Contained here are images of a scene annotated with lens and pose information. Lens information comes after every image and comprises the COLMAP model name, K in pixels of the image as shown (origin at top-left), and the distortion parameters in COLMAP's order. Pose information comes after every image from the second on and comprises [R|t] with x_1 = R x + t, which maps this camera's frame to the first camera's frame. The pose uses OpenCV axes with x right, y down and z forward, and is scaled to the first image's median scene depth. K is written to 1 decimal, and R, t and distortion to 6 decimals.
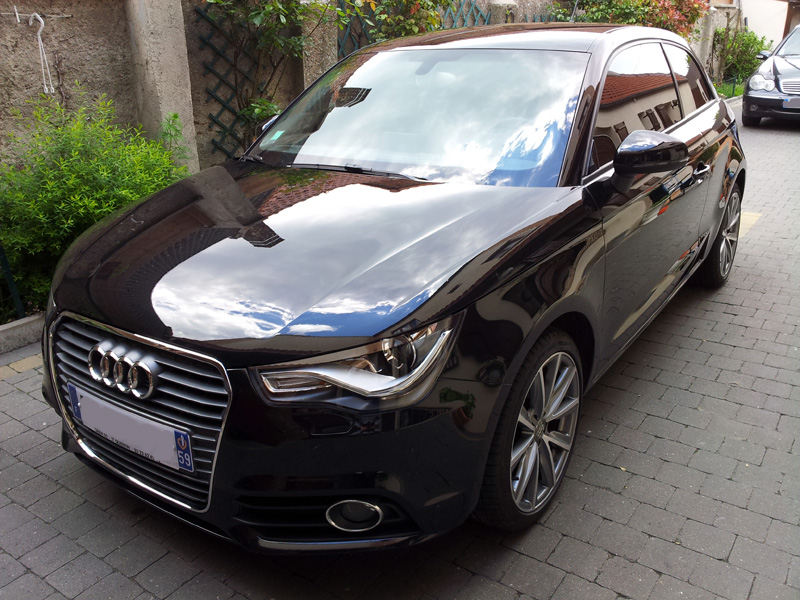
lens RADIAL K [[680.2, 0, 400.0], [0, 680.2, 300.0], [0, 0, 1]] dist [-0.015717, 0.011700]
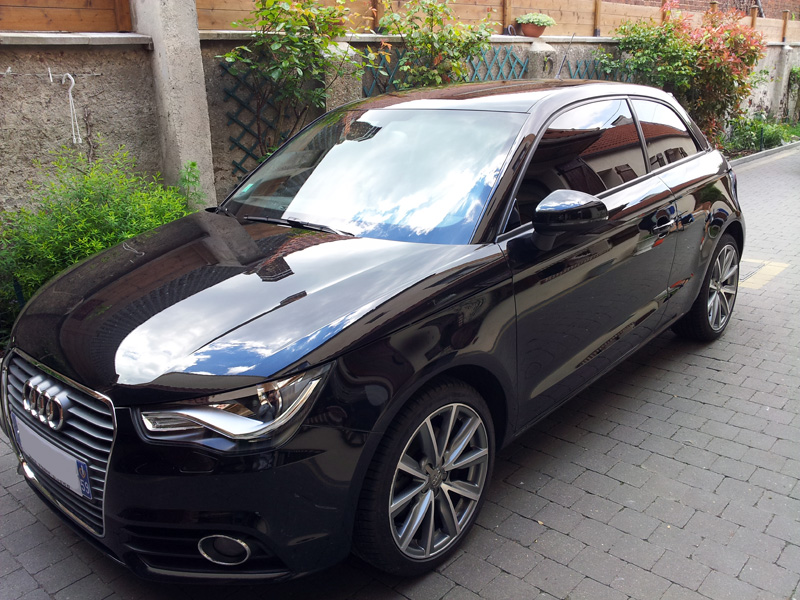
lens RADIAL K [[682.2, 0, 400.0], [0, 682.2, 300.0], [0, 0, 1]] dist [0.002648, -0.017118]
pose [[0.993353, 0.026756, -0.111955, 0.179637], [-0.032679, 0.998143, -0.051410, -0.016930], [0.110372, 0.054727, 0.992383, -0.034723]]
